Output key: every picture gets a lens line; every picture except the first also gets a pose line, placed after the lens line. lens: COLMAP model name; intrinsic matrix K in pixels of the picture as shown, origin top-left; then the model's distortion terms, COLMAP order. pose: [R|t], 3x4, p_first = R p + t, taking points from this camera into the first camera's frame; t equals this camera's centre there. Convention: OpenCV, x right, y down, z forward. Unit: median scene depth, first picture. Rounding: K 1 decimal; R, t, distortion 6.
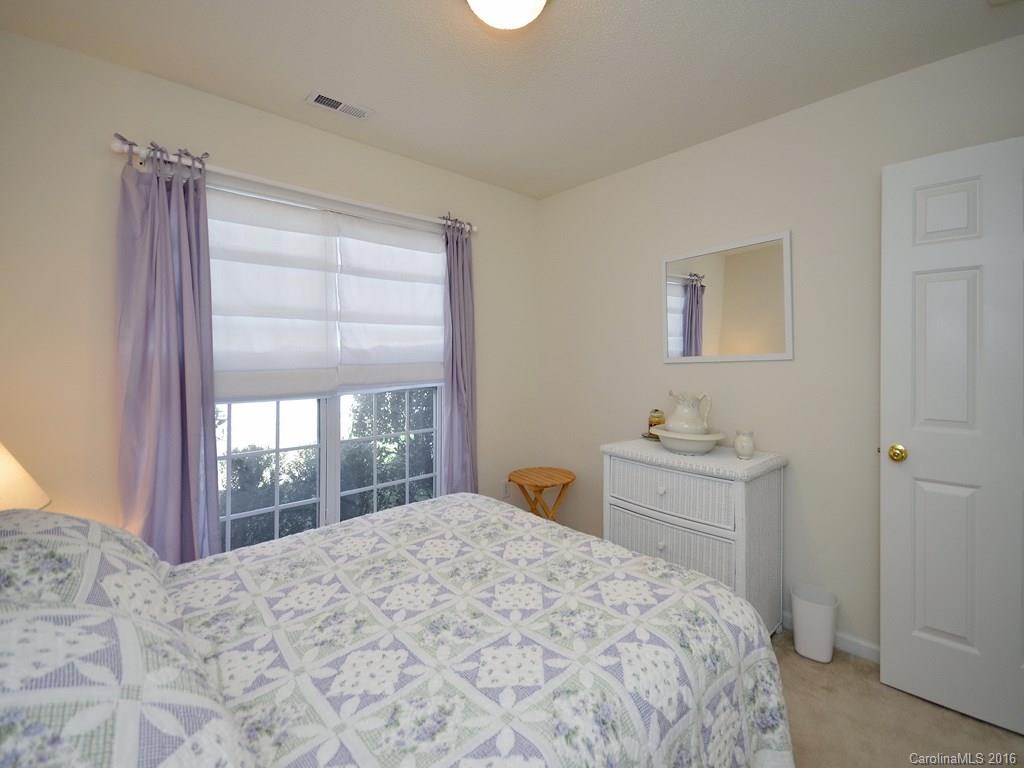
lens RADIAL K [[515.7, 0, 512.0], [0, 515.7, 384.0], [0, 0, 1]] dist [0.000845, -0.000023]
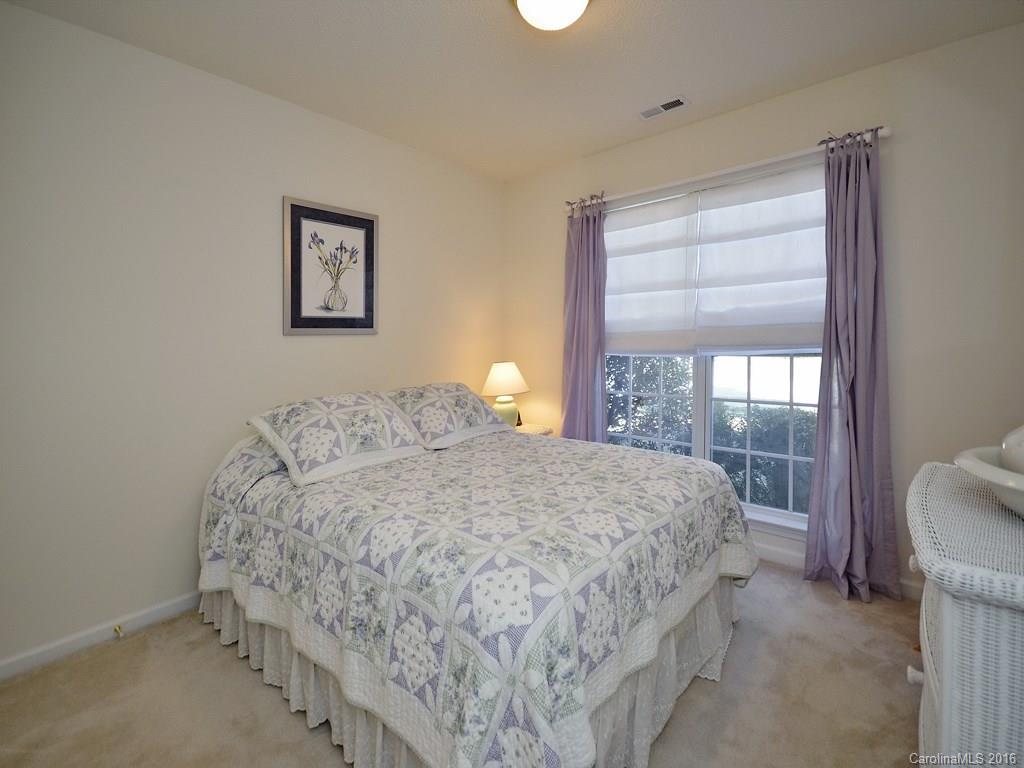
lens RADIAL K [[463.4, 0, 514.4], [0, 463.4, 371.4], [0, 0, 1]] dist [0.000353, 0.000017]
pose [[0.057760, 0.071999, -0.995731, 0.779127], [-0.037066, 0.996863, 0.069931, 0.004885], [0.997642, 0.032868, 0.060247, 0.638861]]
